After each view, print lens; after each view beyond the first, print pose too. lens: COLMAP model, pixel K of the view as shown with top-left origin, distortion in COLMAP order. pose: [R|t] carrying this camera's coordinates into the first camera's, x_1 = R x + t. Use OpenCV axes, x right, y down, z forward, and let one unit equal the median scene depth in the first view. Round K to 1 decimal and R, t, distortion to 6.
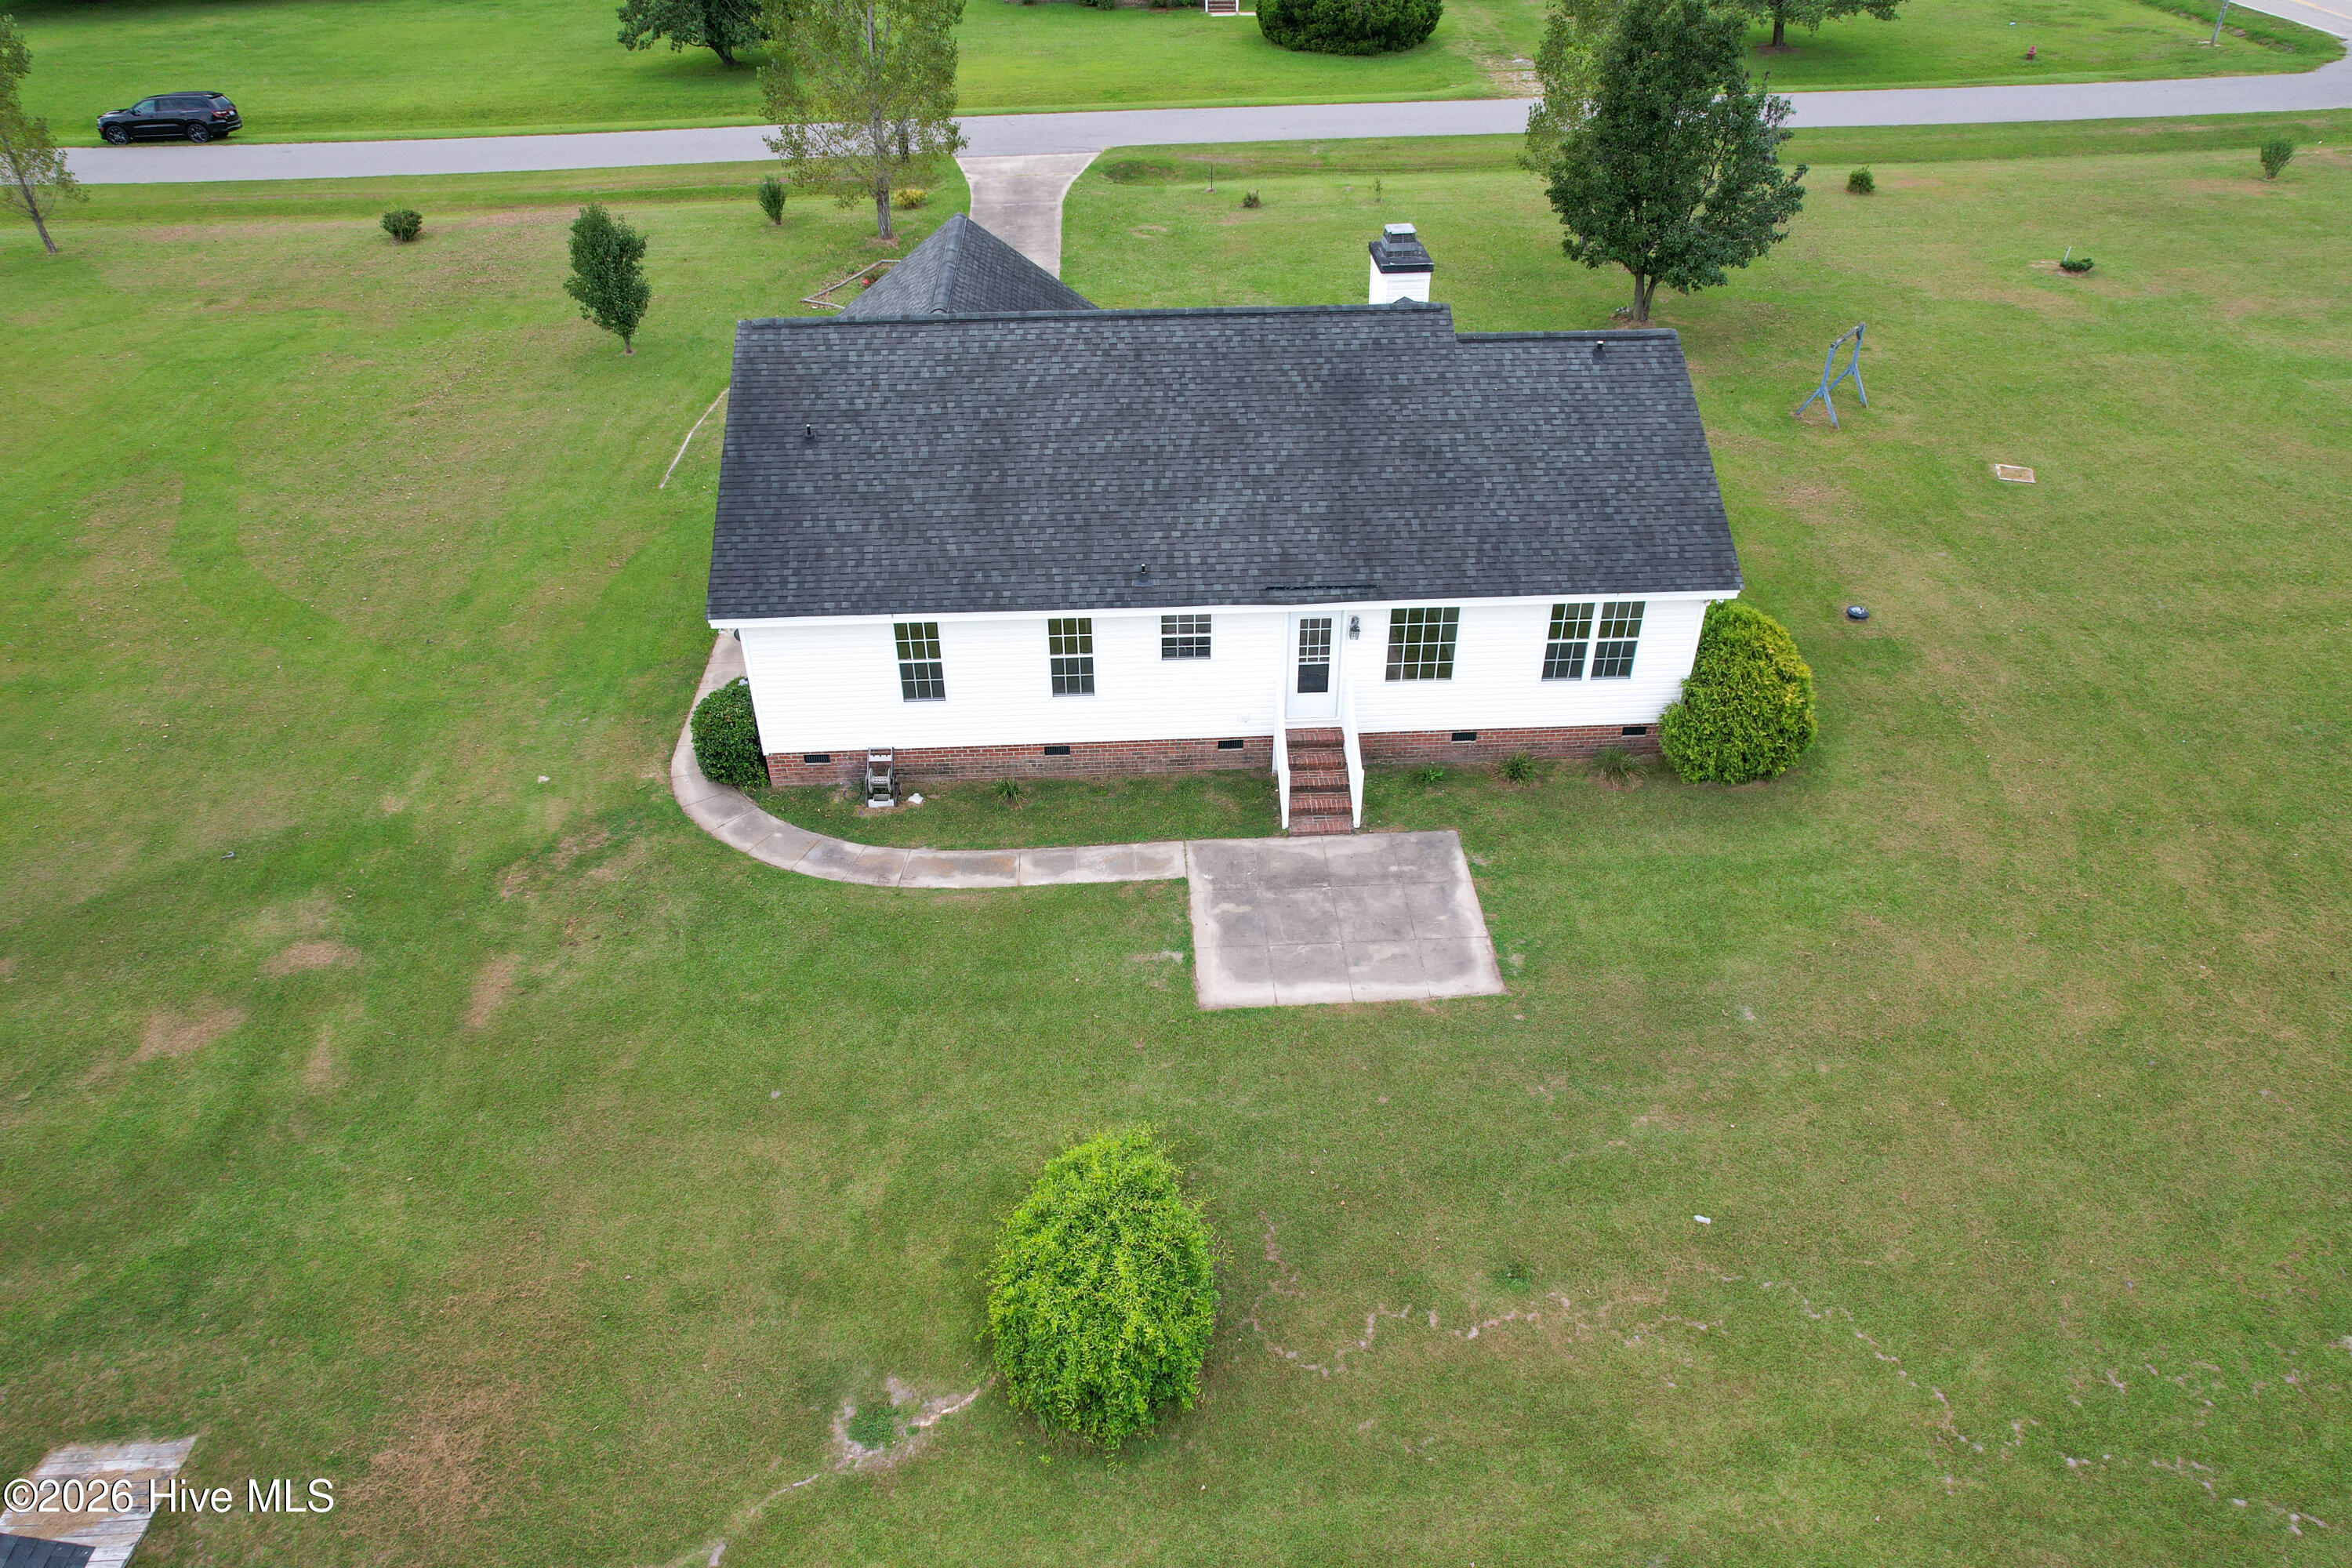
lens RADIAL K [[1553.0, 0, 1176.0], [0, 1553.0, 784.0], [0, 0, 1]] dist [-0.076781, 0.075597]
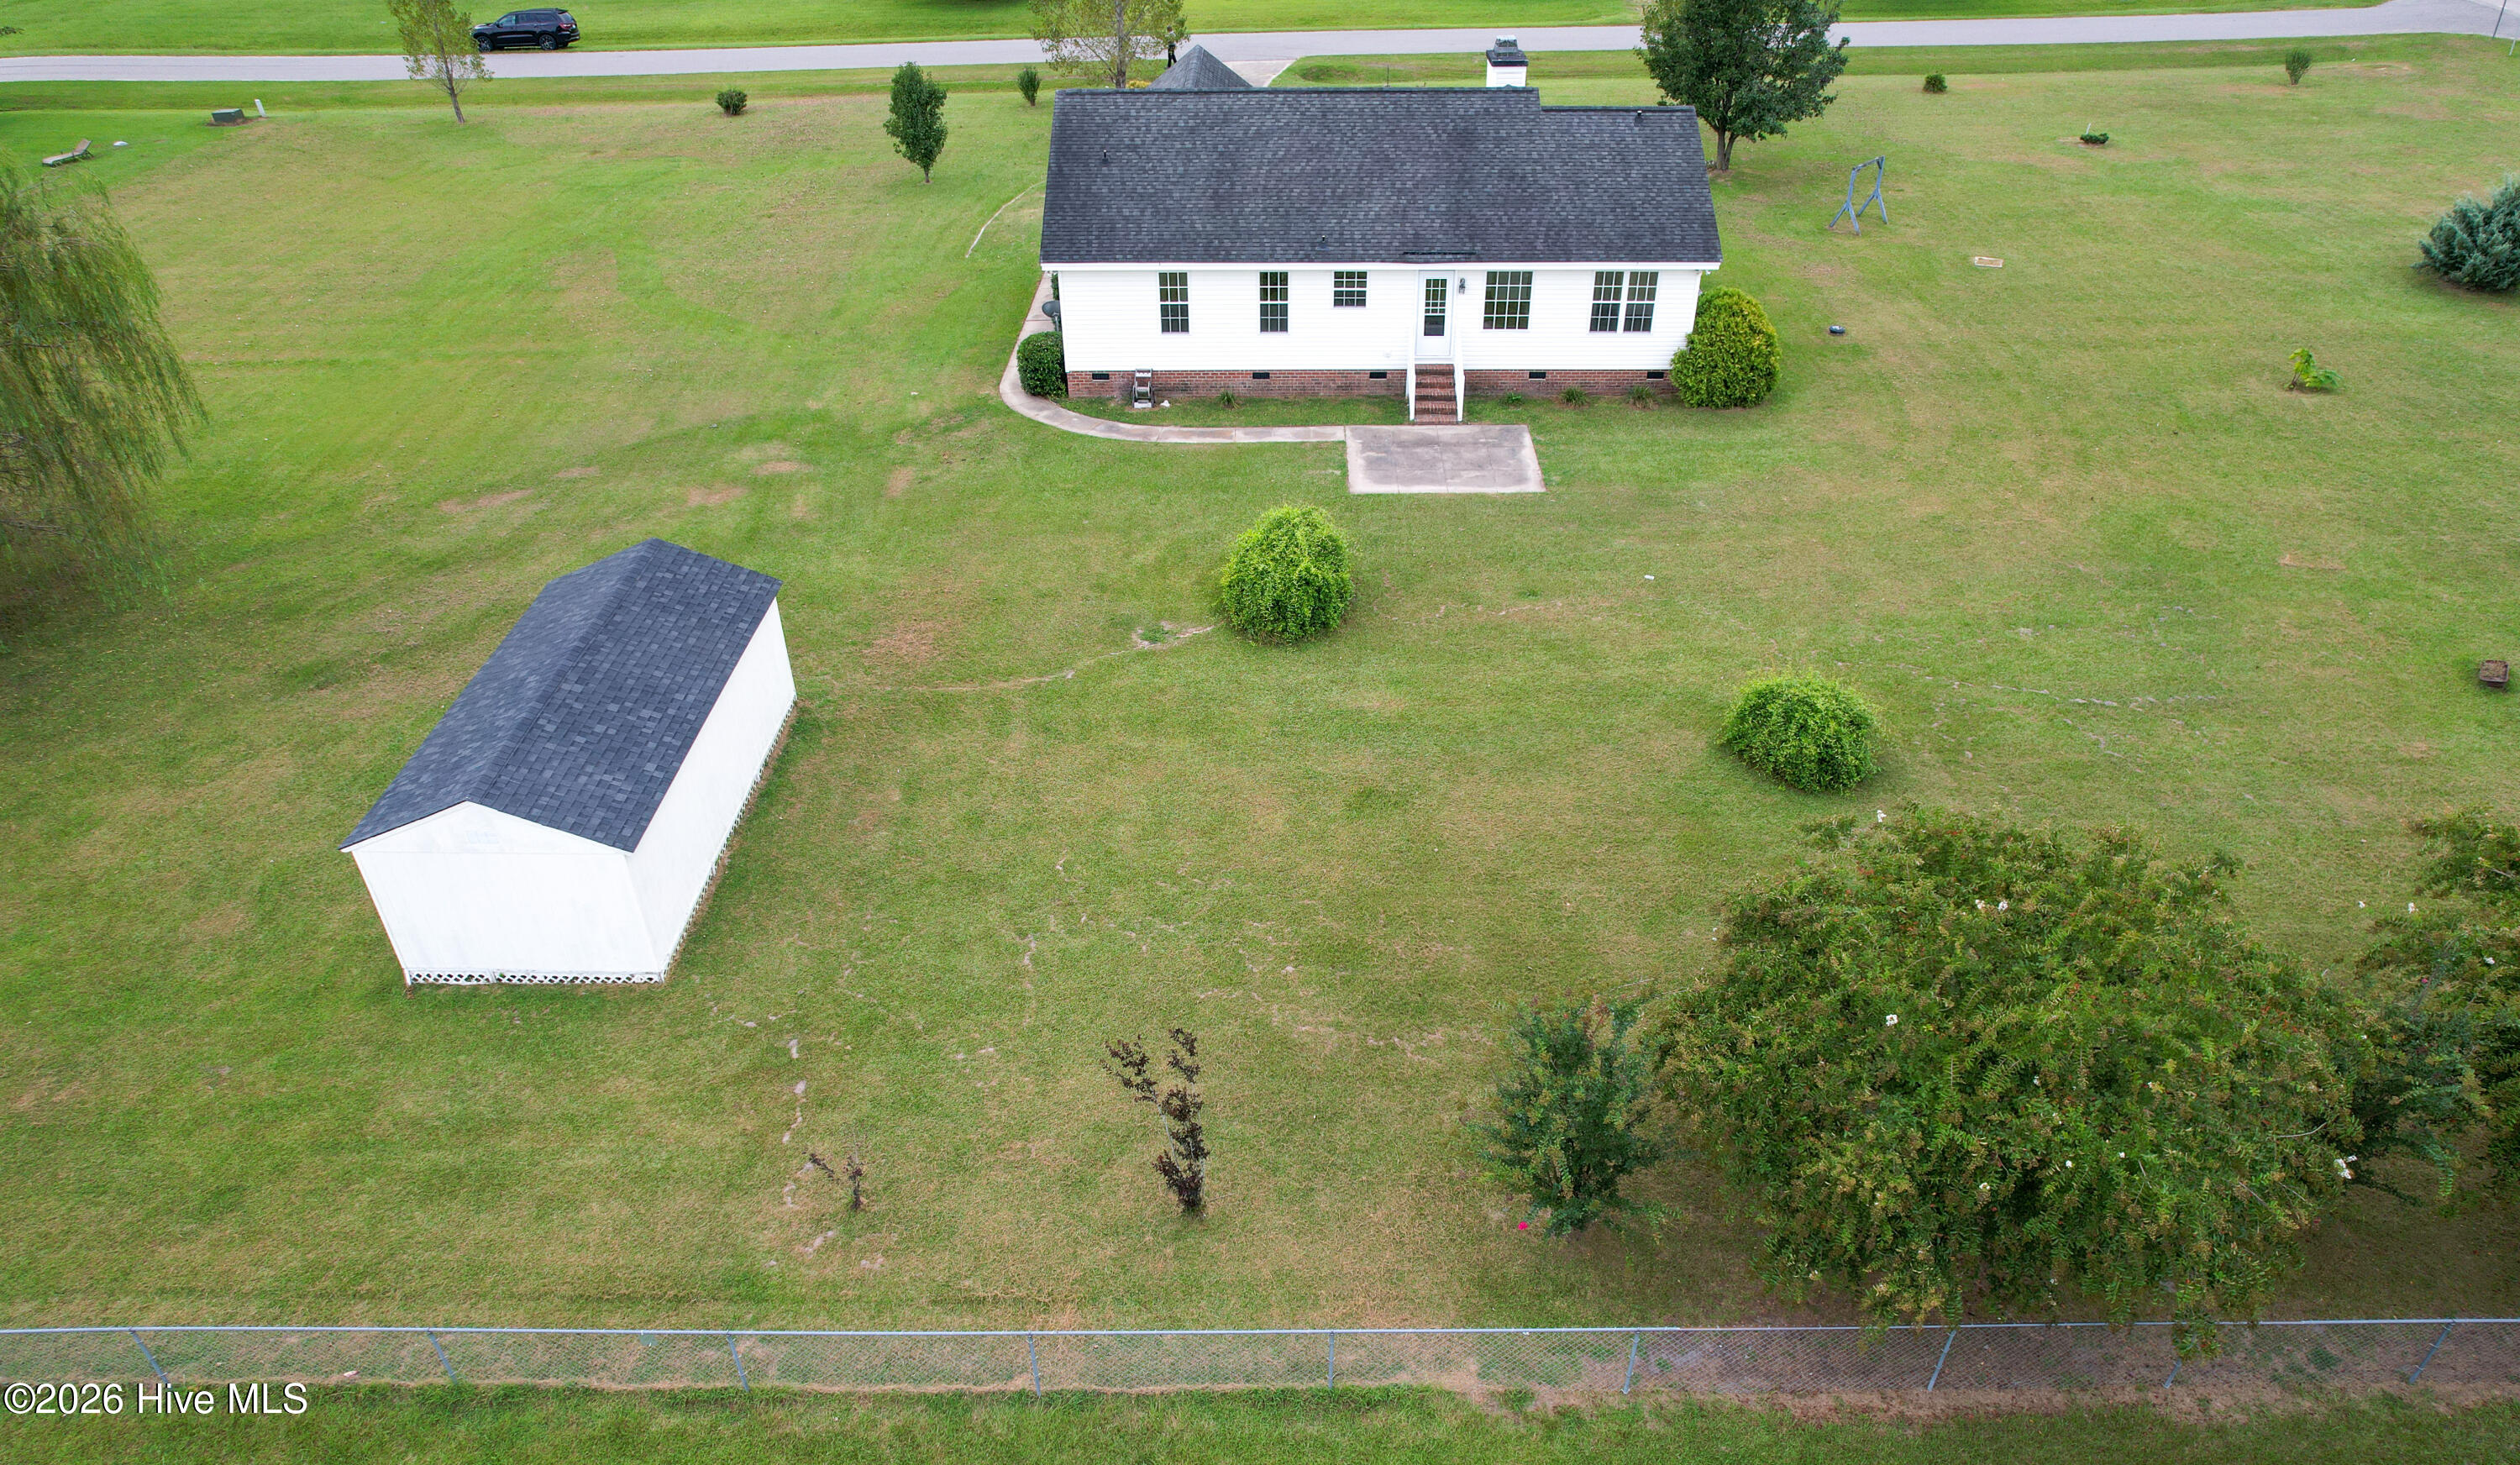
lens RADIAL K [[1590.4, 0, 1256.4], [0, 1590.4, 799.7], [0, 0, 1]] dist [-0.077190, 0.073690]
pose [[0.997896, 0.035037, -0.054551, 0.016188], [-0.034966, 0.999386, 0.002253, 0.387218], [0.054596, -0.000341, 0.998508, -0.523334]]
